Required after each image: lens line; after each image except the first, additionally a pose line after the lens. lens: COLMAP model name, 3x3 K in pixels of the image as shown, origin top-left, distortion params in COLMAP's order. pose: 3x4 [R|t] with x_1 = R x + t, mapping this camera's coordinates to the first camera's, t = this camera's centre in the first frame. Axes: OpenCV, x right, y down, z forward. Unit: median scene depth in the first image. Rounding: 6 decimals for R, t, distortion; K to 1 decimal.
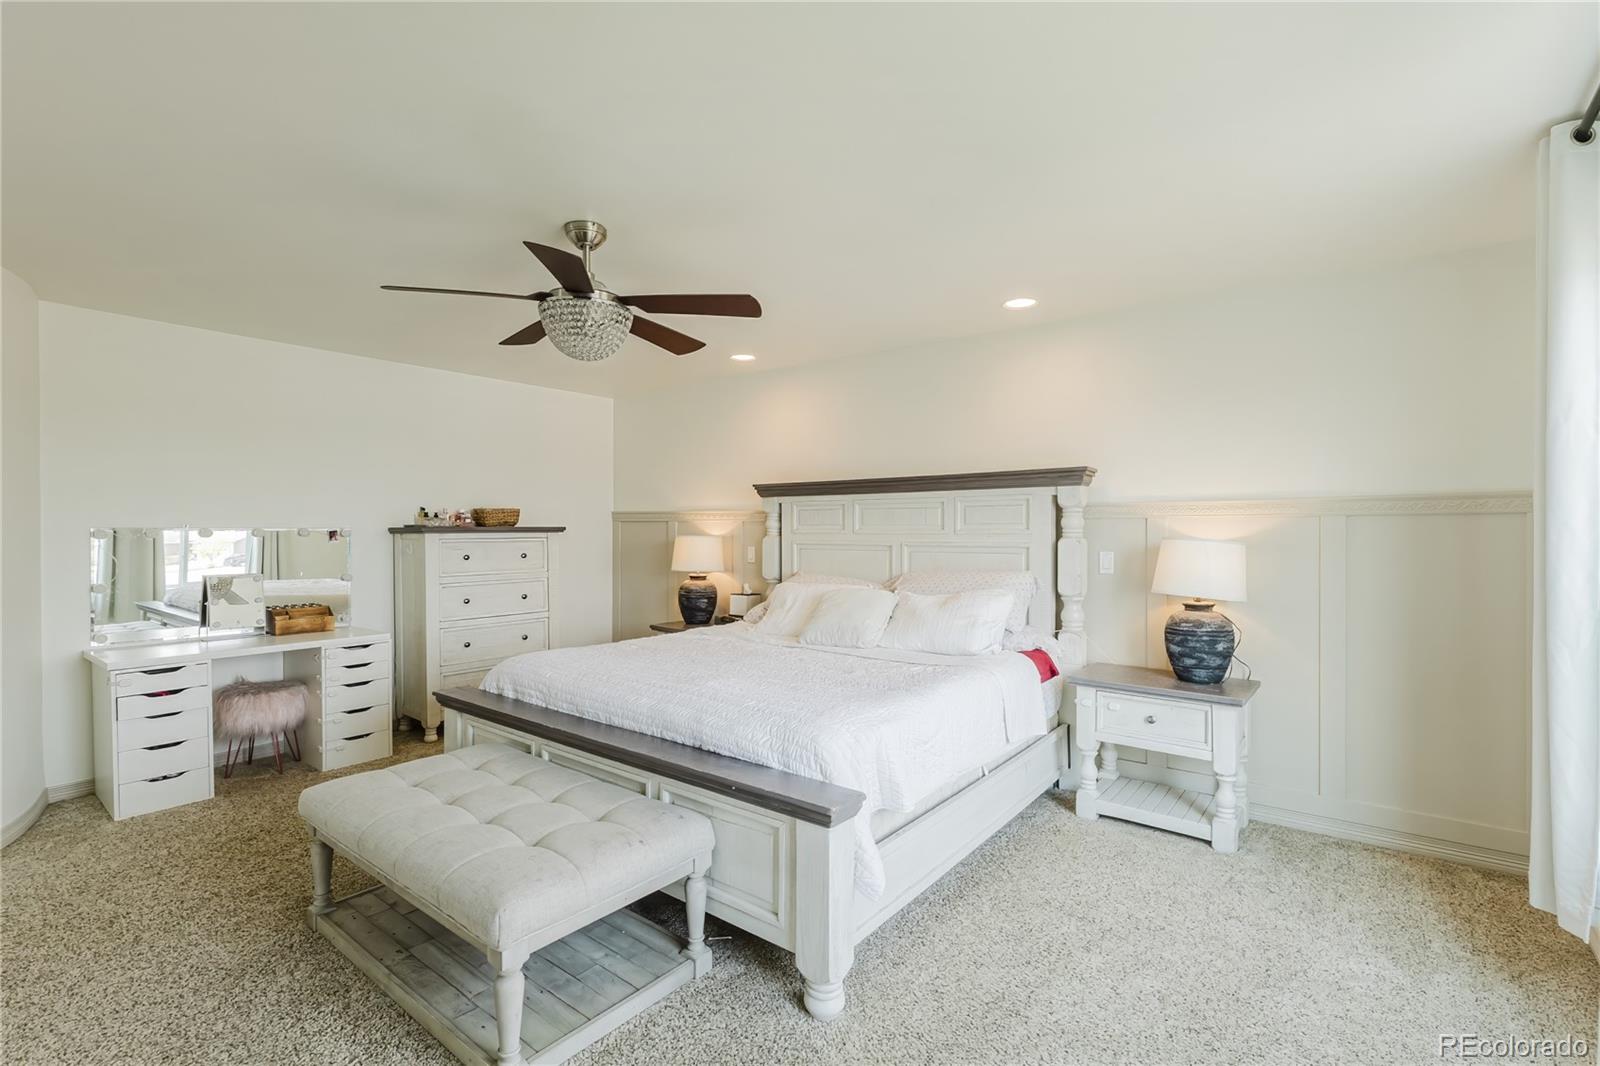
lens RADIAL K [[733.6, 0, 803.0], [0, 733.6, 532.7], [0, 0, 1]] dist [-0.000318, 0.004612]
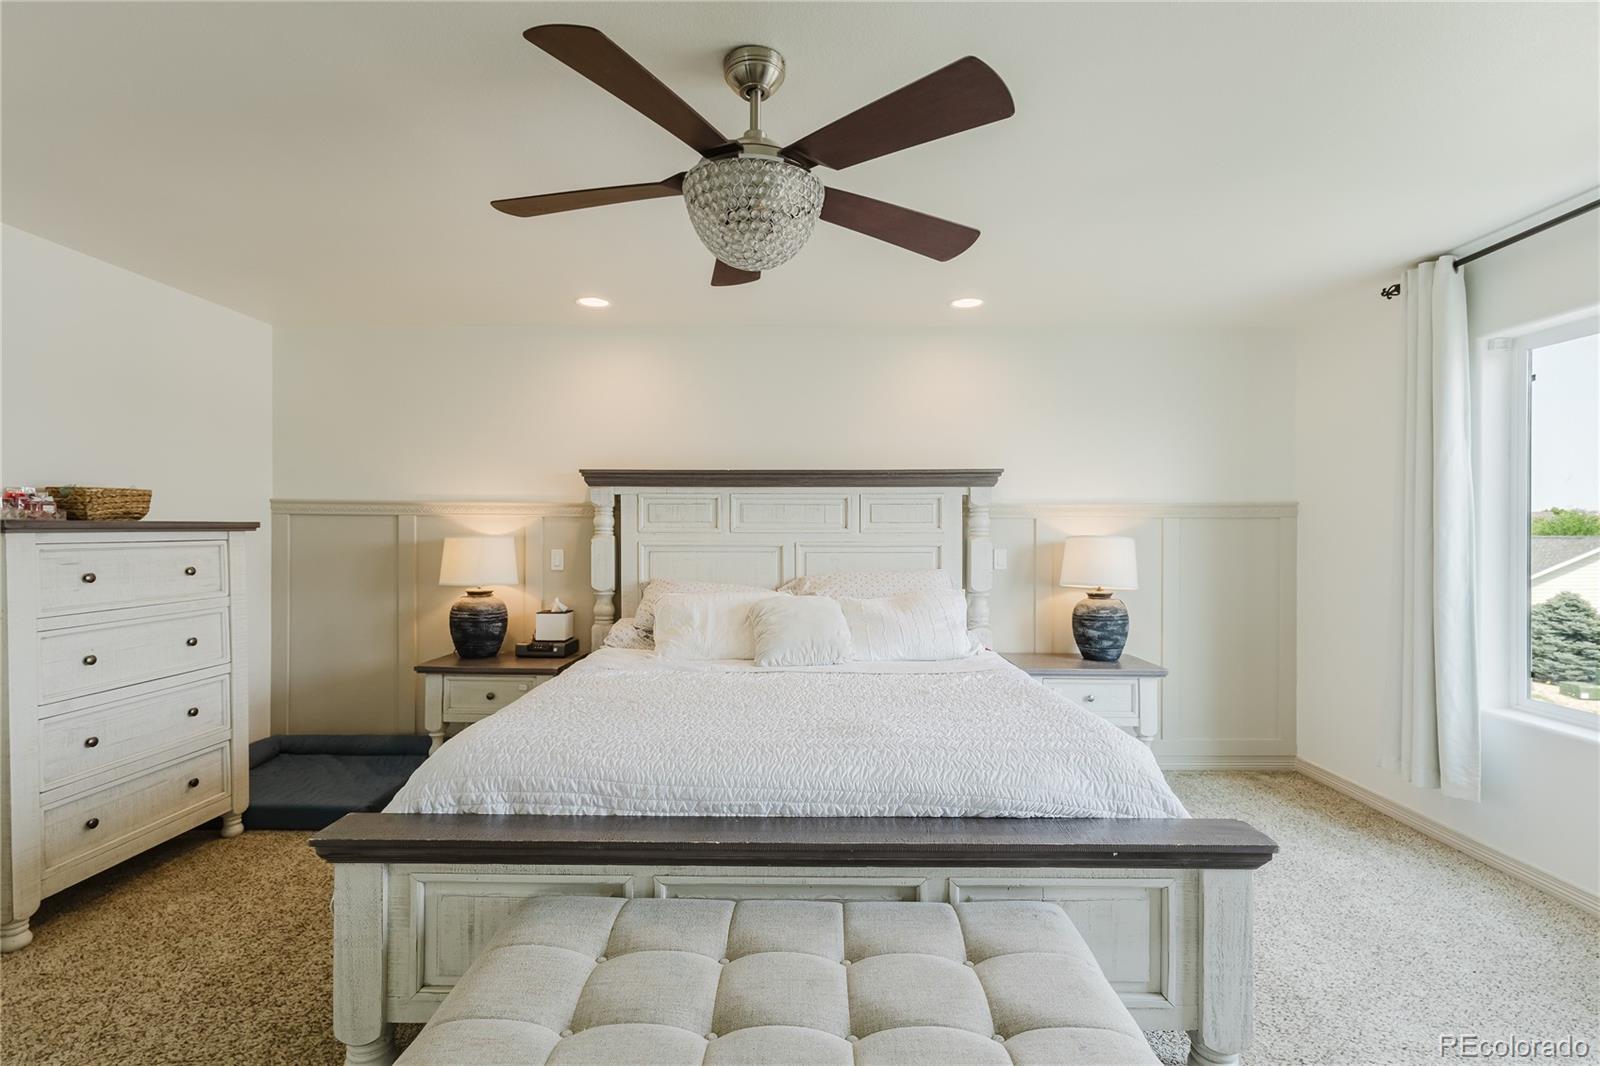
lens RADIAL K [[733.6, 0, 803.0], [0, 733.6, 532.7], [0, 0, 1]] dist [-0.000318, 0.004612]
pose [[0.788112, -0.000478, 0.615532, -0.478609], [0.000486, 1.000000, 0.000153, 0.001457], [-0.615532, 0.000178, 0.788112, 0.332071]]
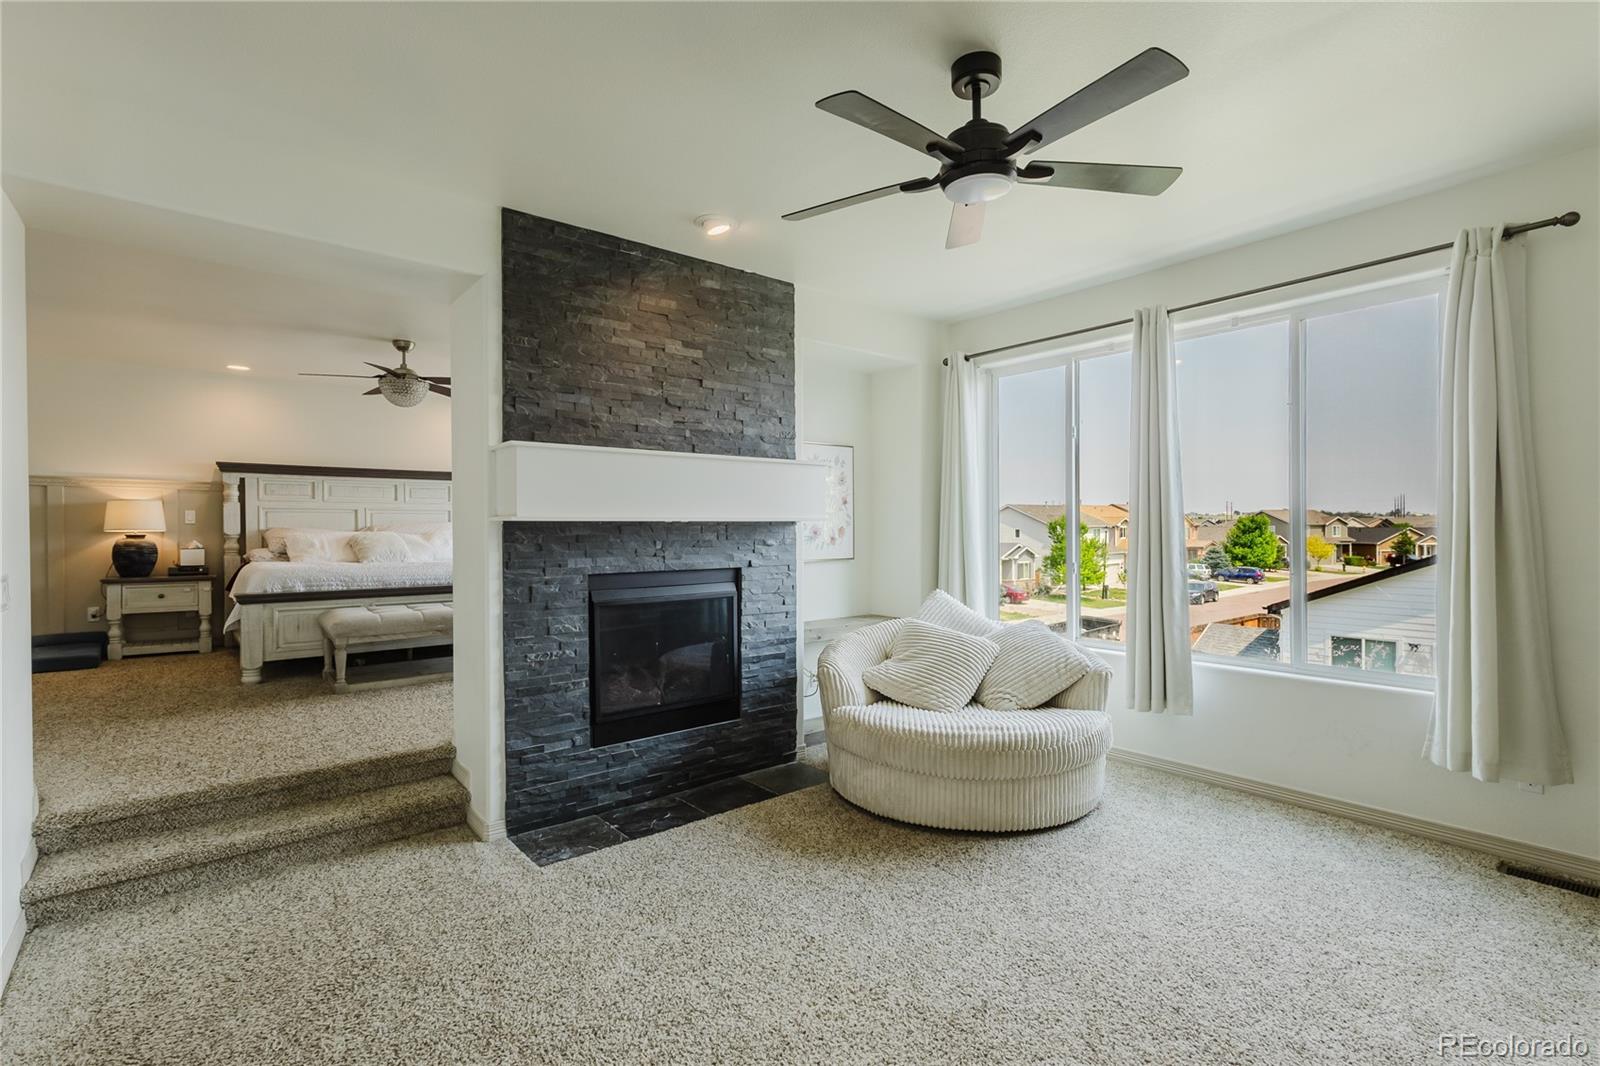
lens RADIAL K [[733.6, 0, 803.0], [0, 733.6, 532.7], [0, 0, 1]] dist [-0.000318, 0.004612]
pose [[0.212857, -0.005129, 0.977070, -1.476624], [0.007242, 0.999967, 0.003671, 0.082510], [-0.977057, 0.006295, 0.212887, -0.364791]]
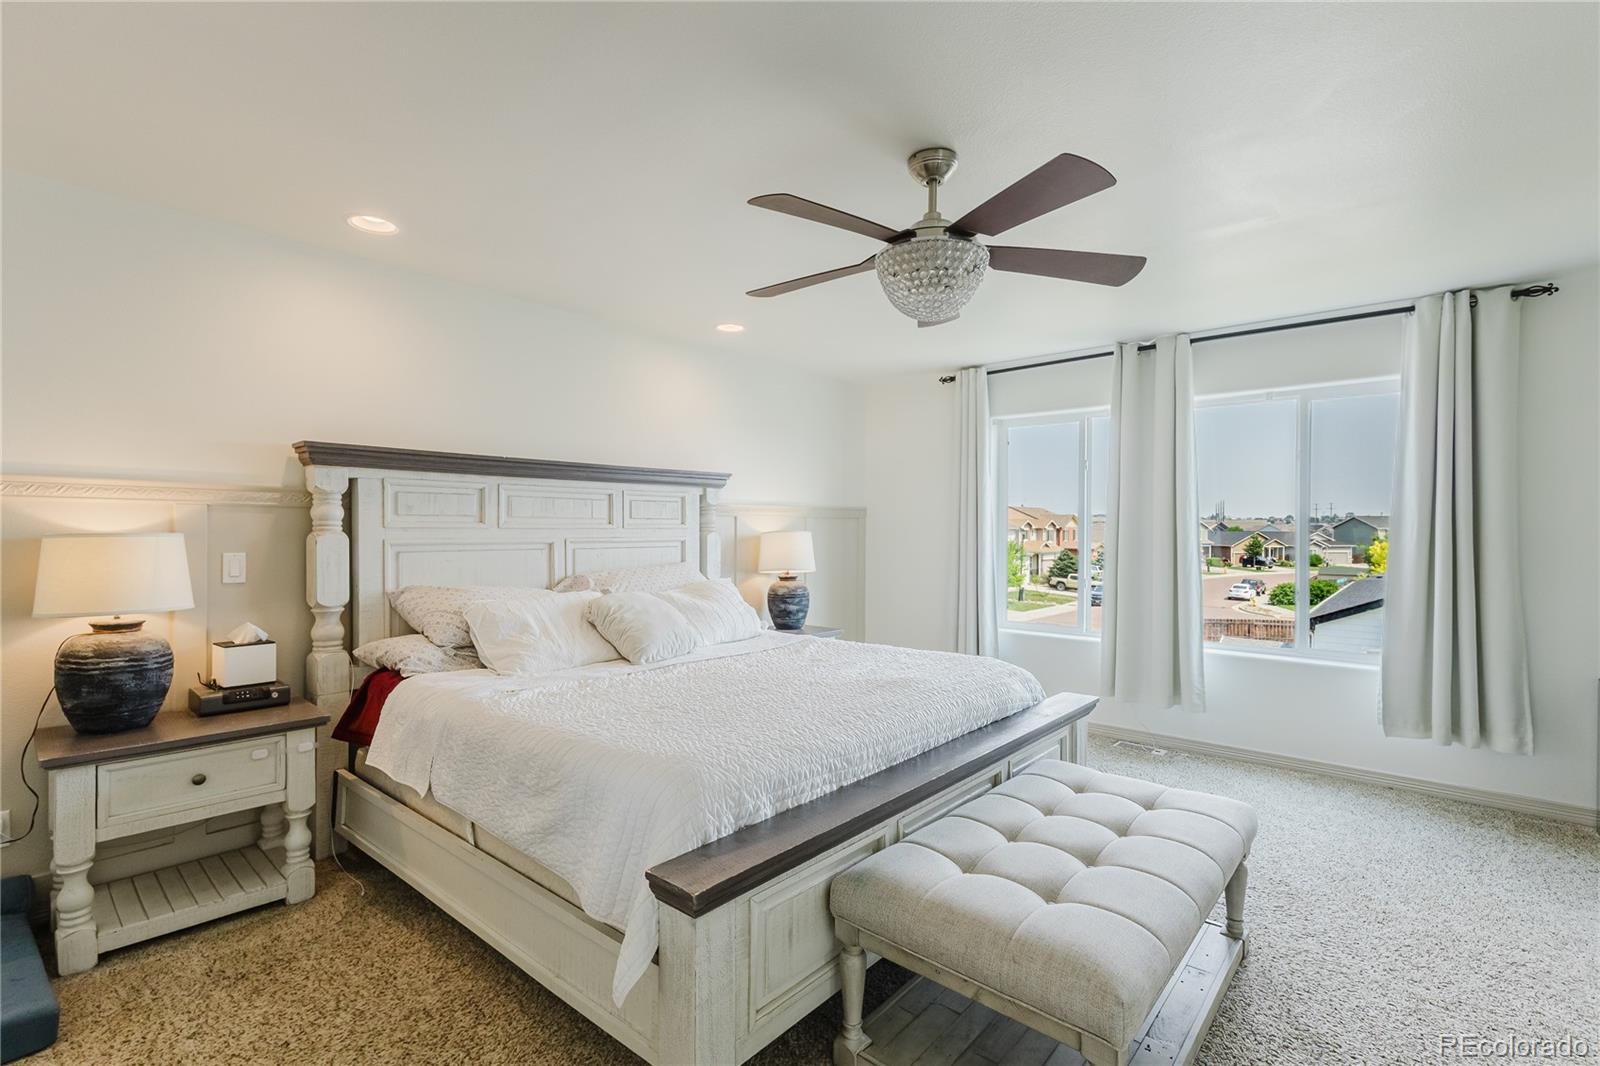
lens RADIAL K [[733.6, 0, 803.0], [0, 733.6, 532.7], [0, 0, 1]] dist [-0.000318, 0.004612]
pose [[0.044869, -0.007151, 0.998967, -0.812631], [-0.001067, 0.999973, 0.007206, 0.000004], [-0.998992, -0.001390, 0.044860, 0.799026]]
